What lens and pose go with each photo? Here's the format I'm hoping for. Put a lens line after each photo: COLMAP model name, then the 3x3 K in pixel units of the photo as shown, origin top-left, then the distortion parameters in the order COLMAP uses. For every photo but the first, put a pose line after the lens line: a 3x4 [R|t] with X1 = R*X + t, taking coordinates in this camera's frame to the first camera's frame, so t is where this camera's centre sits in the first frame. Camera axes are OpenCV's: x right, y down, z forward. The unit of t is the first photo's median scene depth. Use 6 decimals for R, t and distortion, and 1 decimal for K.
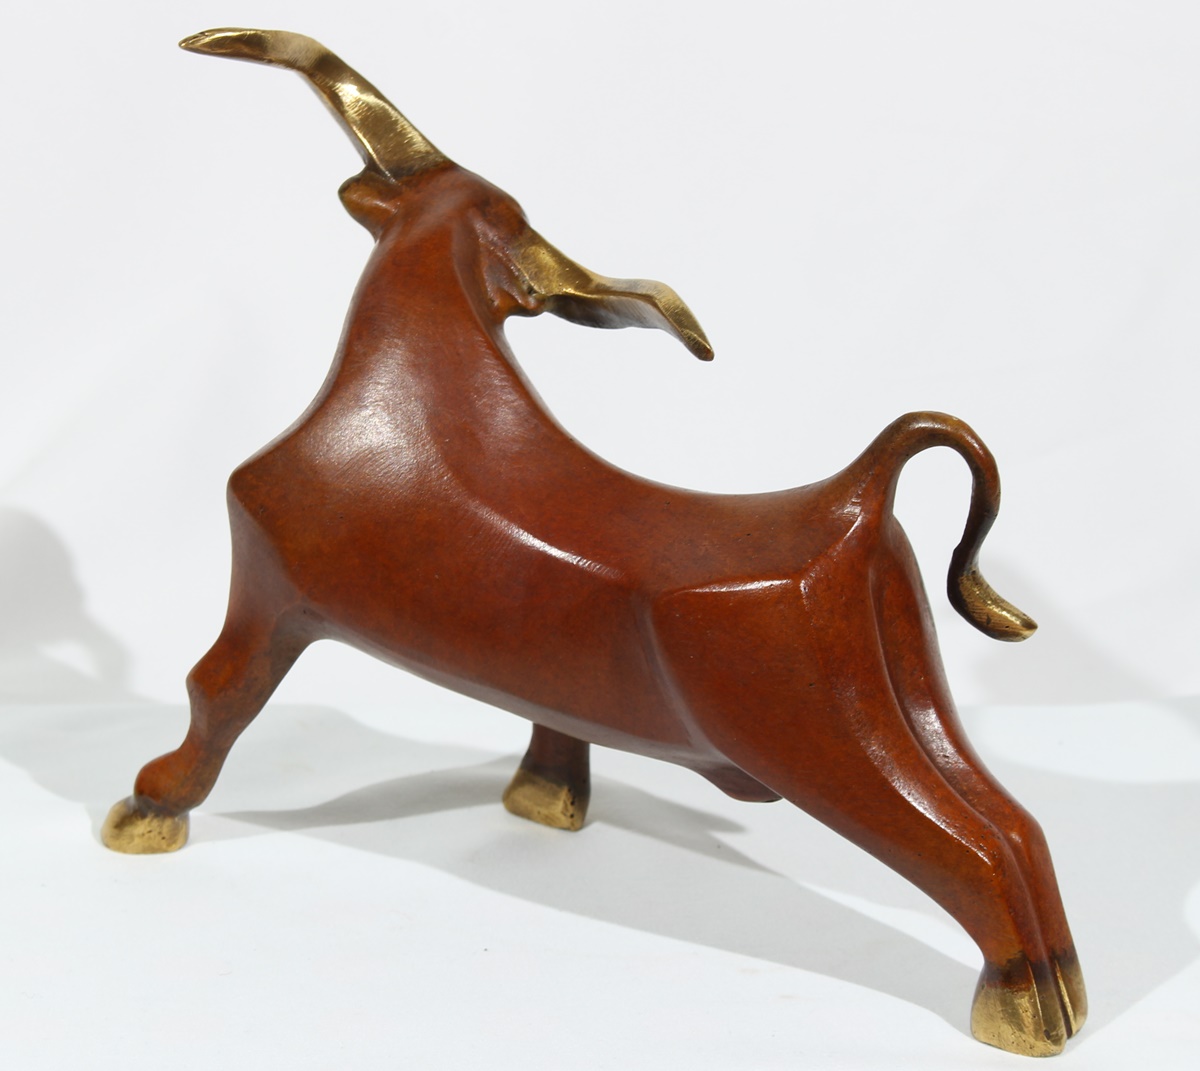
lens RADIAL K [[2154.5, 0, 598.7], [0, 2154.5, 542.9], [0, 0, 1]] dist [0.006297, 0.000000]
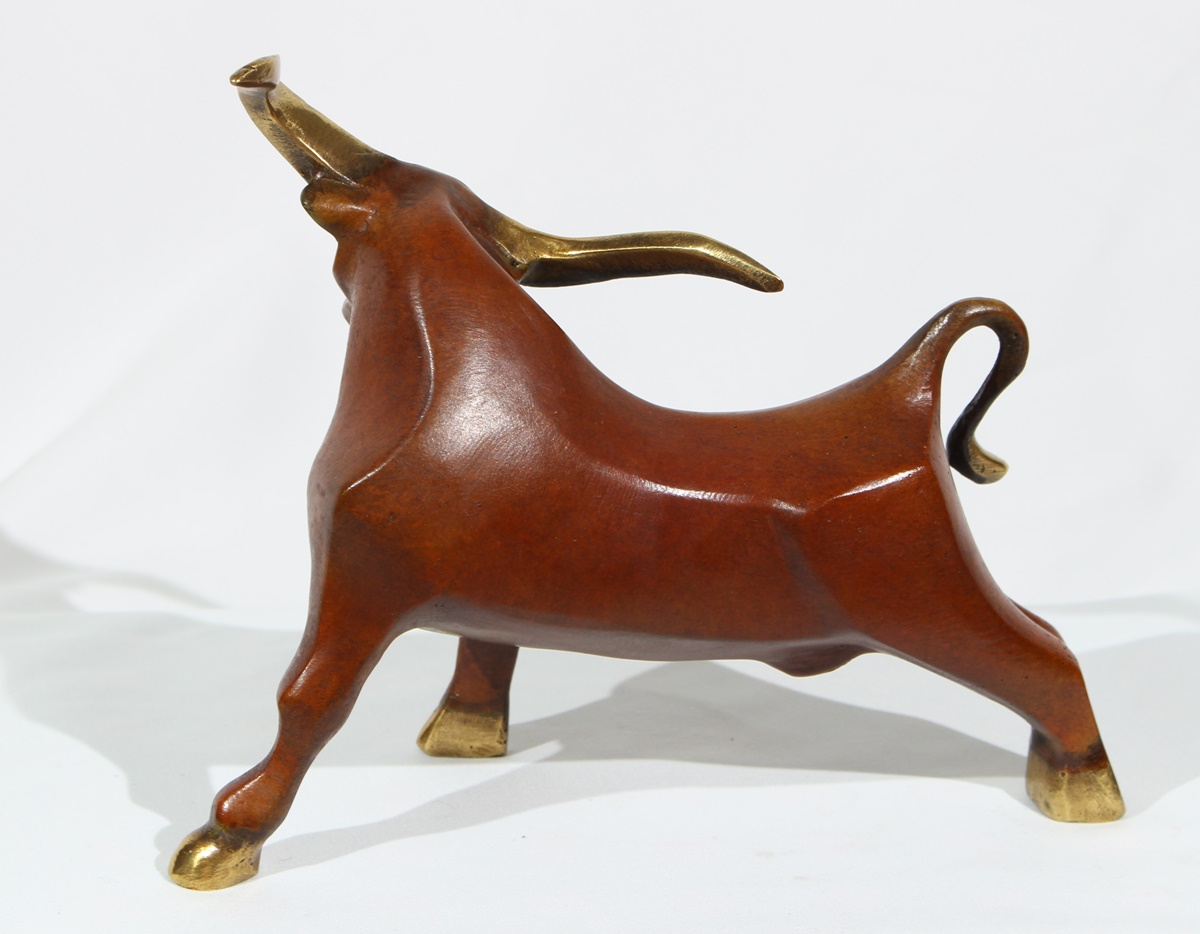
lens RADIAL K [[1945.7, 0, 599.3], [0, 1945.7, 460.0], [0, 0, 1]] dist [0.010191, 0.000000]
pose [[0.911646, -0.217534, 0.348685, -0.388011], [0.214205, 0.975579, 0.048590, -0.066508], [-0.350740, 0.030393, 0.935980, 0.099255]]
